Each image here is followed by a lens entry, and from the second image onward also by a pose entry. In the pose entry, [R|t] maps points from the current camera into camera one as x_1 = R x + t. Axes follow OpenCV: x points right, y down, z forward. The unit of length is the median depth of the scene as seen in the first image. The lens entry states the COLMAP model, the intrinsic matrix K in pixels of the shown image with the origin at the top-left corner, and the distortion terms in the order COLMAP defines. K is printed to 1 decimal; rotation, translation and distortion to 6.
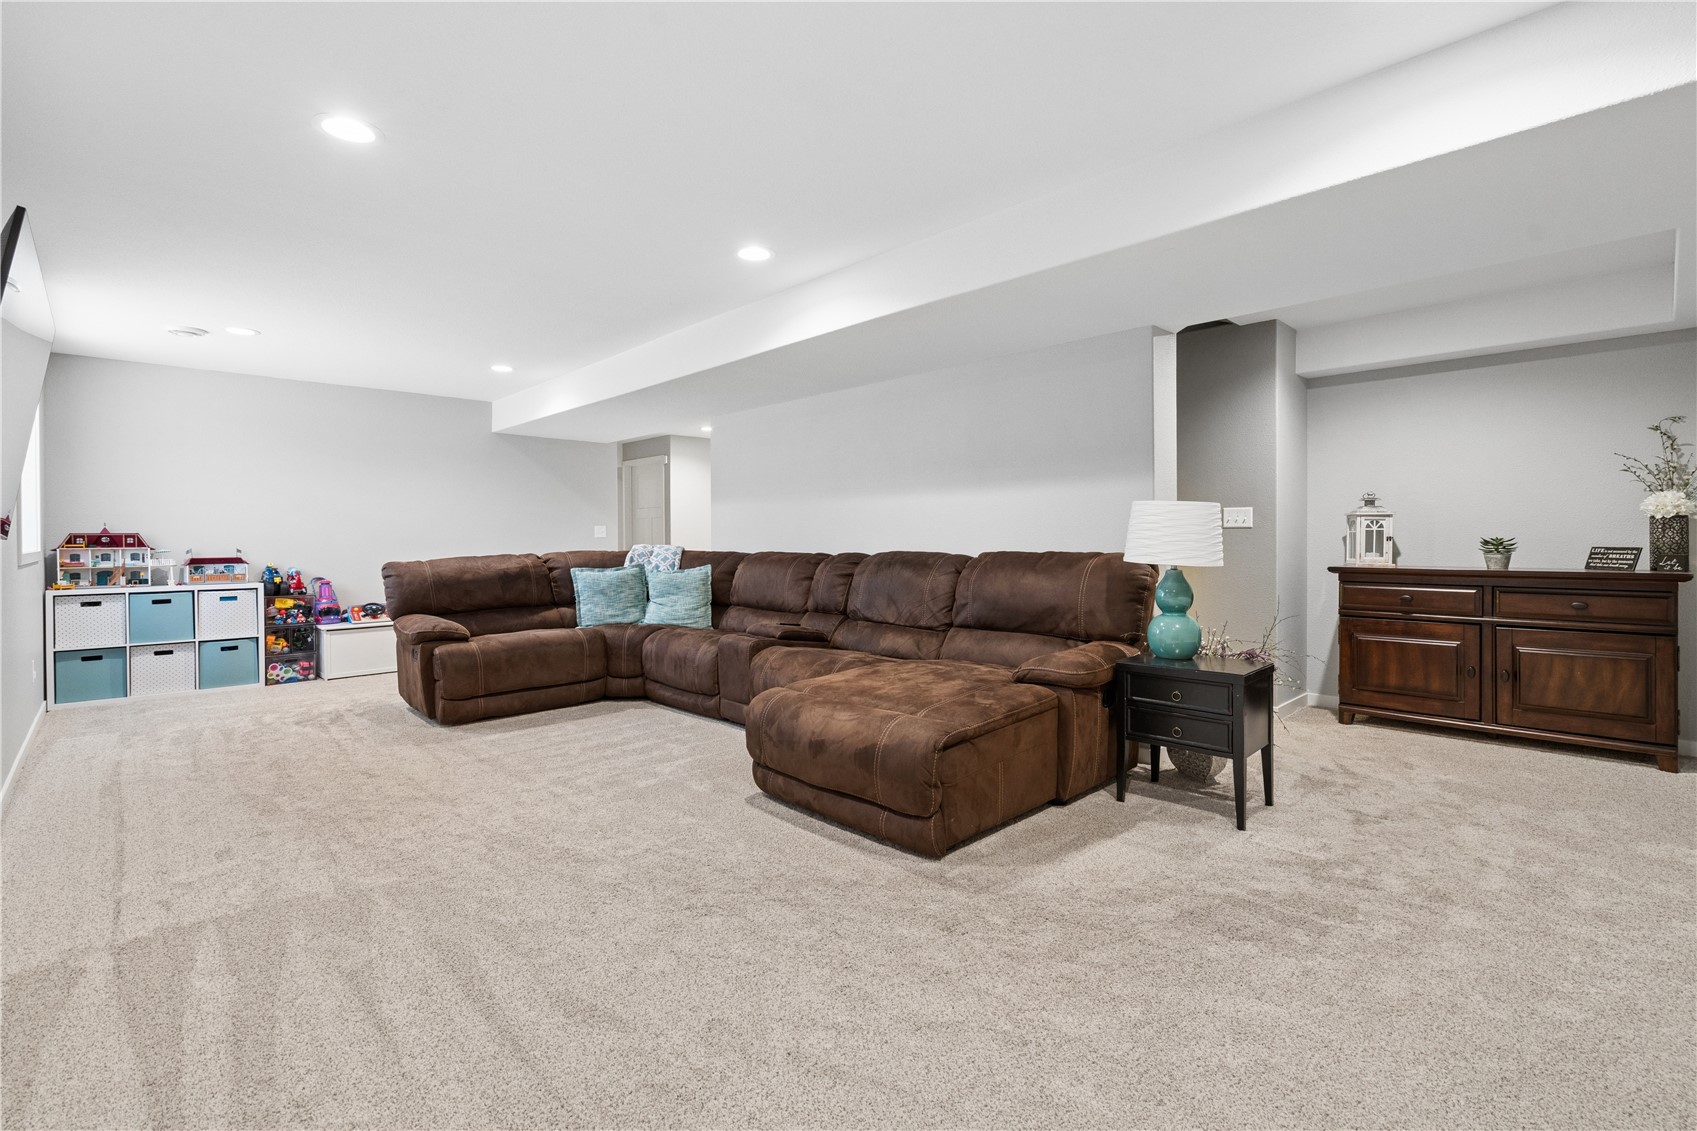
lens RADIAL K [[779.6, 0, 846.9], [0, 779.6, 552.6], [0, 0, 1]] dist [-0.005254, 0.000426]
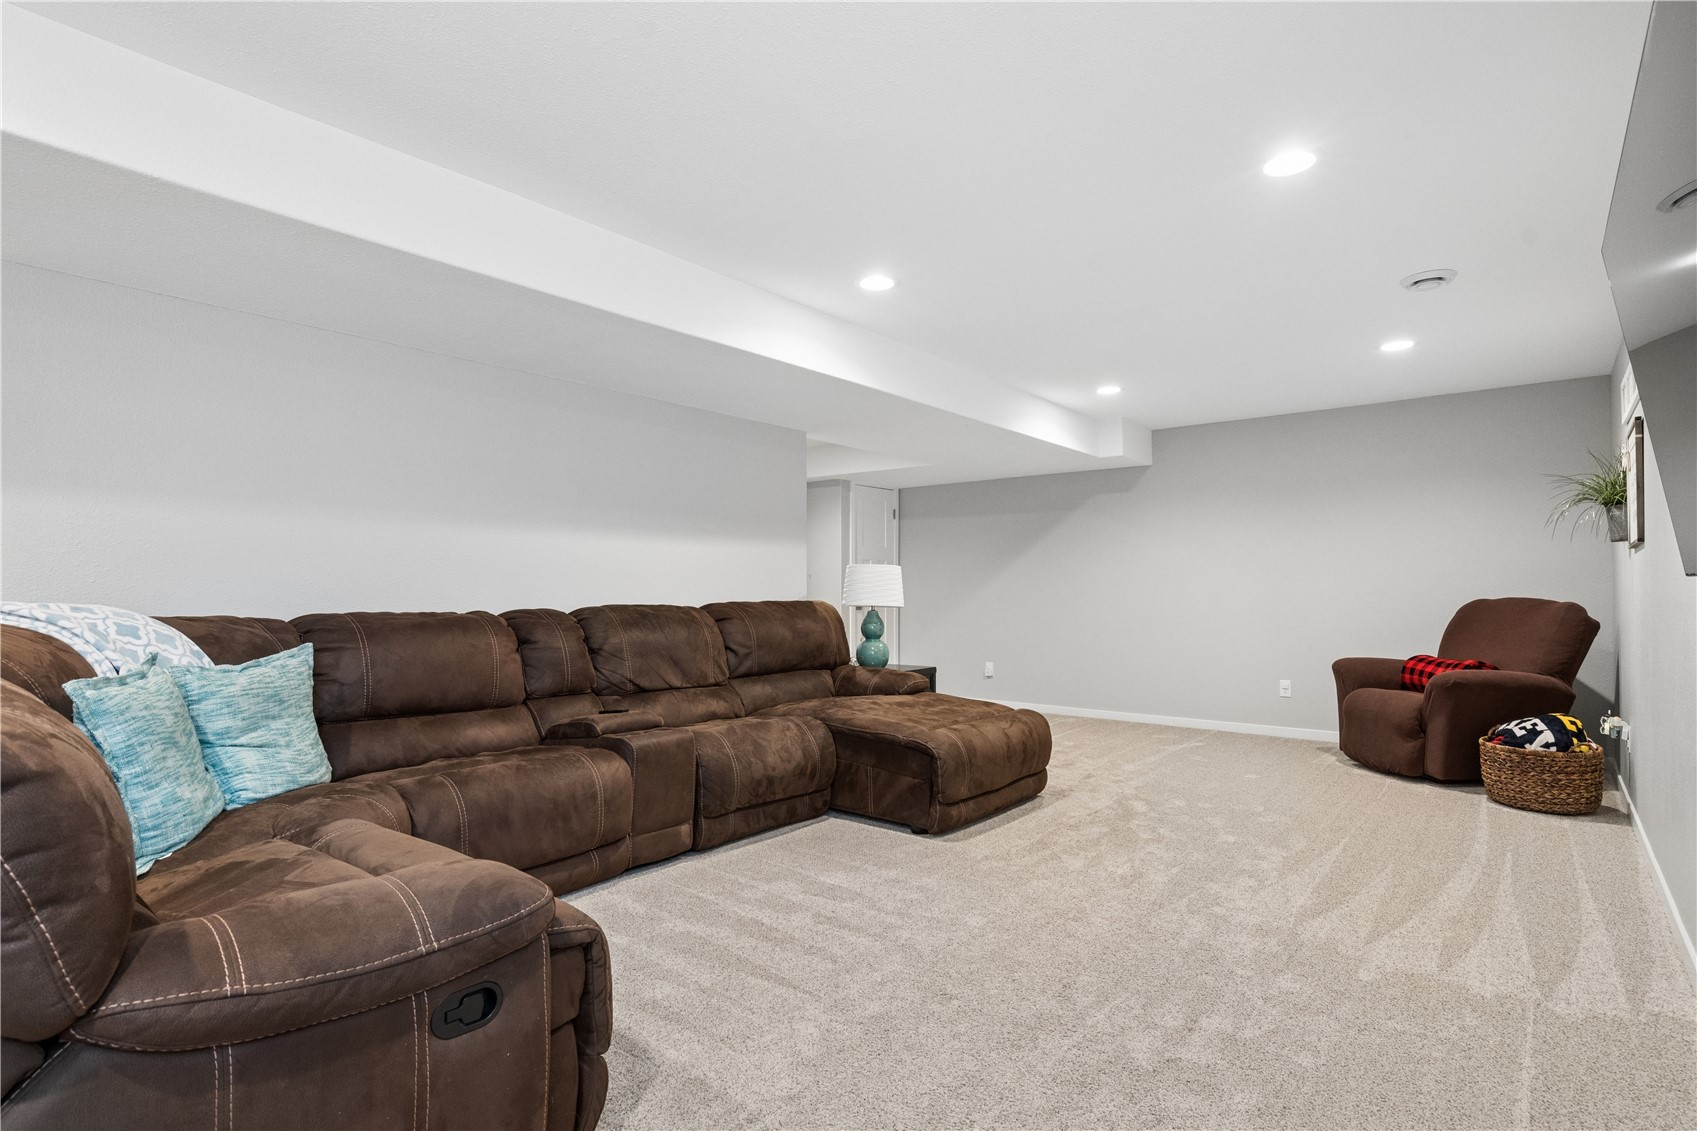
lens RADIAL K [[867.1, 0, 850.3], [0, 867.1, 574.9], [0, 0, 1]] dist [0.001051, 0.000678]
pose [[-0.132696, 0.022880, 0.990893, -0.839543], [0.024166, 0.999511, -0.019843, -0.008432], [-0.990862, 0.021313, -0.133184, 0.862892]]
